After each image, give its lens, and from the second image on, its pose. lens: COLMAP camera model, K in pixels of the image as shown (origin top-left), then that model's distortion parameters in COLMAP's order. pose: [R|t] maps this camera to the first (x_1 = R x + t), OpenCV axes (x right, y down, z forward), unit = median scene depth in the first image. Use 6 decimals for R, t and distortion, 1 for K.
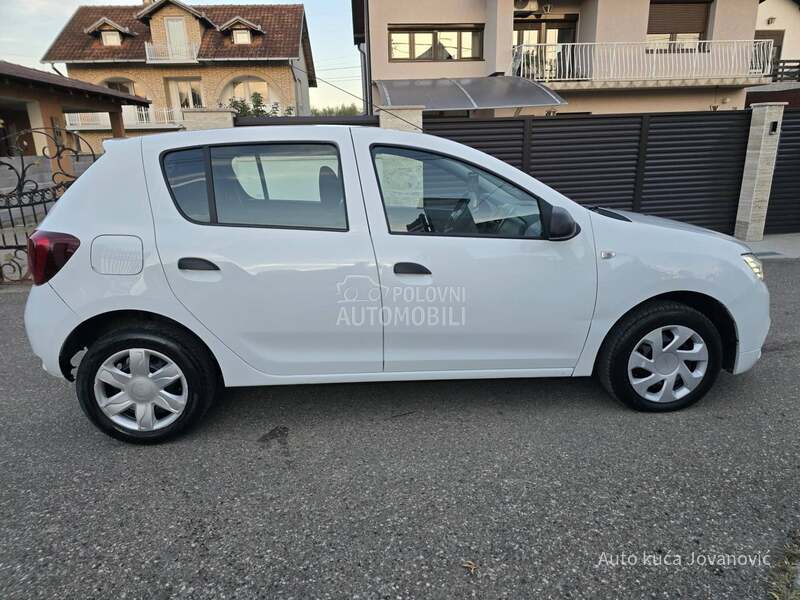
lens RADIAL K [[541.7, 0, 405.6], [0, 541.7, 302.3], [0, 0, 1]] dist [0.062387, -0.056188]
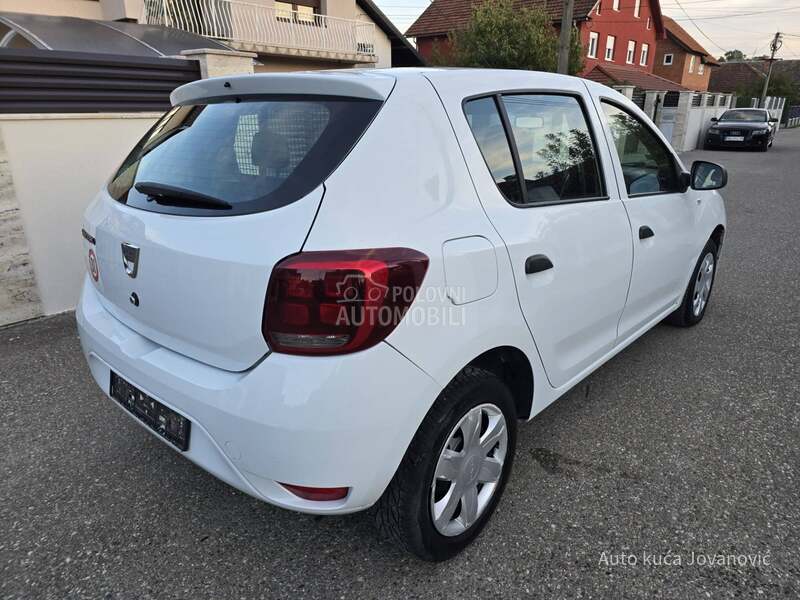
lens RADIAL K [[541.7, 0, 406.3], [0, 541.7, 300.4], [0, 0, 1]] dist [0.062387, -0.056188]
pose [[0.719659, -0.206355, 0.662954, -0.408156], [0.172508, 0.978016, 0.117159, -0.055927], [-0.672556, 0.030050, 0.739436, 0.247075]]
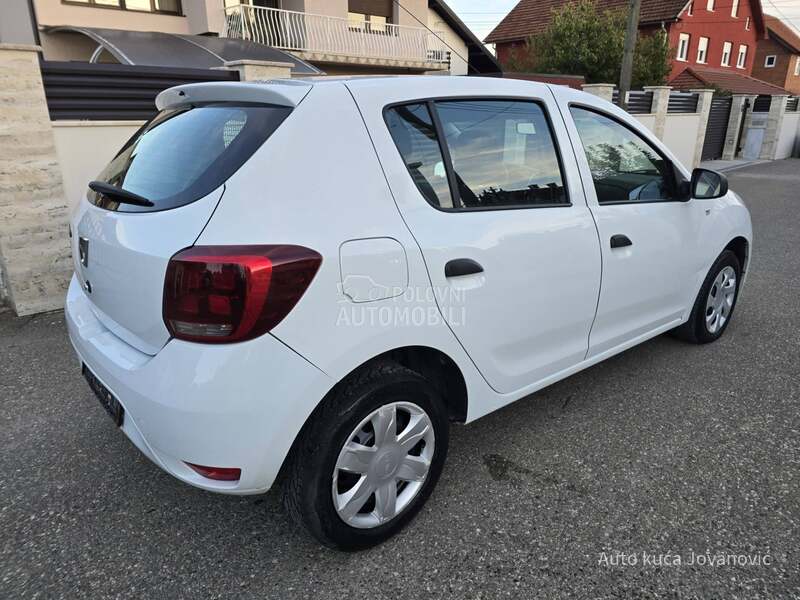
lens RADIAL K [[541.7, 0, 408.3], [0, 541.7, 302.3], [0, 0, 1]] dist [0.062387, -0.056188]
pose [[0.810097, -0.168922, 0.561434, -0.352284], [0.144499, 0.985581, 0.088038, -0.040386], [-0.568210, 0.009807, 0.822825, 0.189270]]
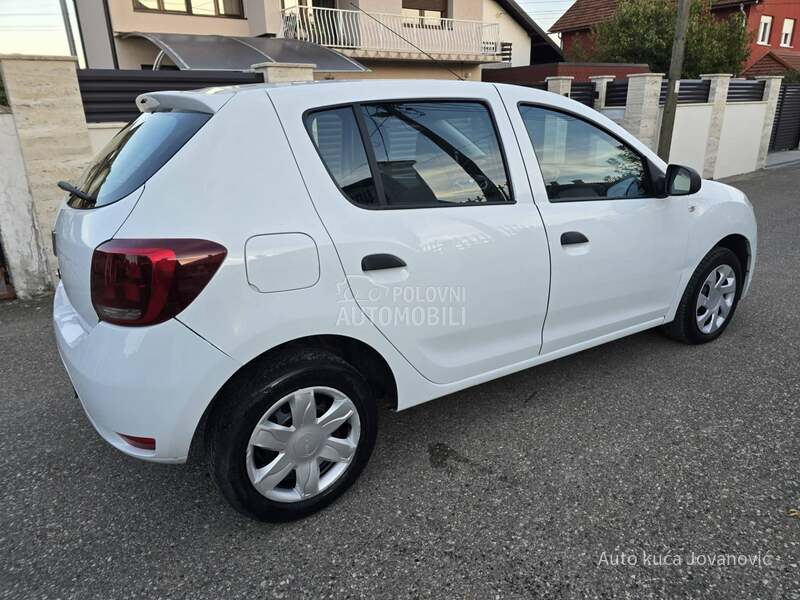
lens RADIAL K [[541.7, 0, 407.7], [0, 541.7, 295.6], [0, 0, 1]] dist [0.062387, -0.056188]
pose [[0.874679, -0.150399, 0.460778, -0.292721], [0.131914, 0.988622, 0.072281, -0.030177], [-0.466407, -0.002439, 0.884567, 0.132052]]
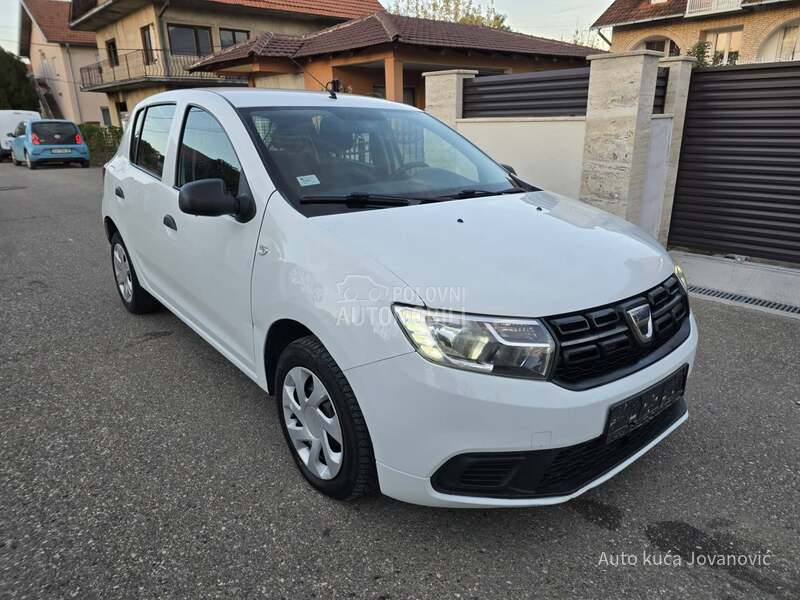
lens RADIAL K [[541.7, 0, 402.6], [0, 541.7, 294.9], [0, 0, 1]] dist [0.062387, -0.056188]
pose [[0.568115, 0.268964, -0.777756, 0.495609], [-0.226232, 0.959714, 0.166636, -0.089581], [0.791242, 0.081285, 0.606076, 0.307782]]
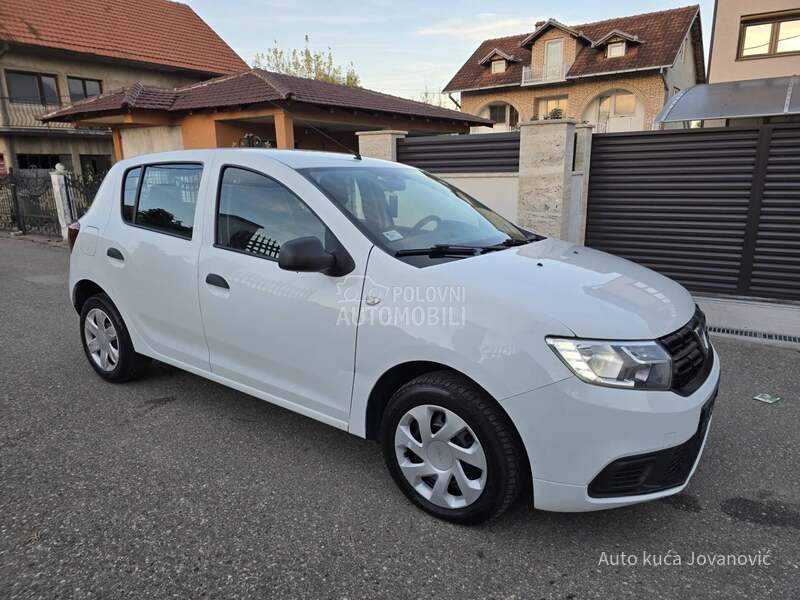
lens RADIAL K [[541.7, 0, 401.0], [0, 541.7, 301.7], [0, 0, 1]] dist [0.062387, -0.056188]
pose [[0.760491, 0.167971, -0.627247, 0.414777], [-0.183534, 0.982179, 0.040497, -0.056707], [0.622871, 0.084324, 0.777767, 0.168713]]
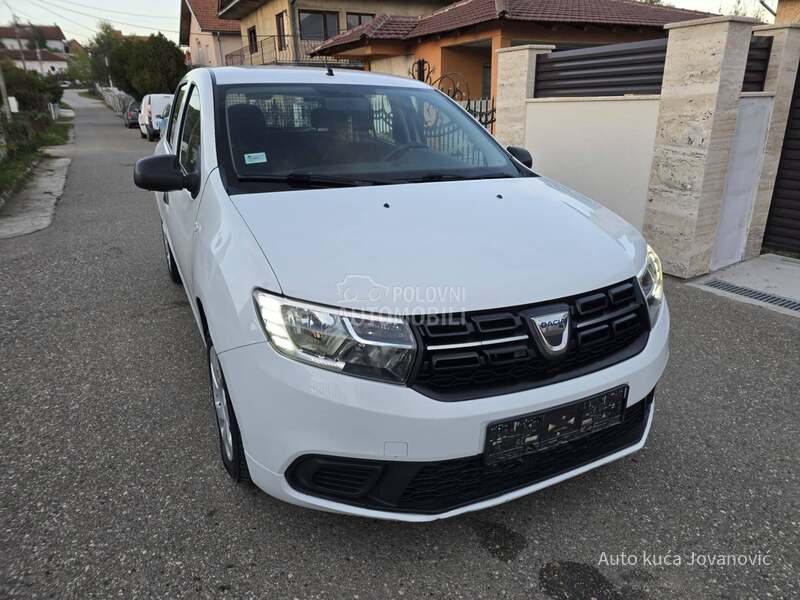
lens RADIAL K [[541.7, 0, 403.2], [0, 541.7, 299.3], [0, 0, 1]] dist [0.062387, -0.056188]
pose [[0.364513, 0.331873, -0.870052, 0.534998], [-0.250365, 0.934860, 0.251702, -0.116803], [0.896910, 0.126082, 0.423858, 0.421710]]
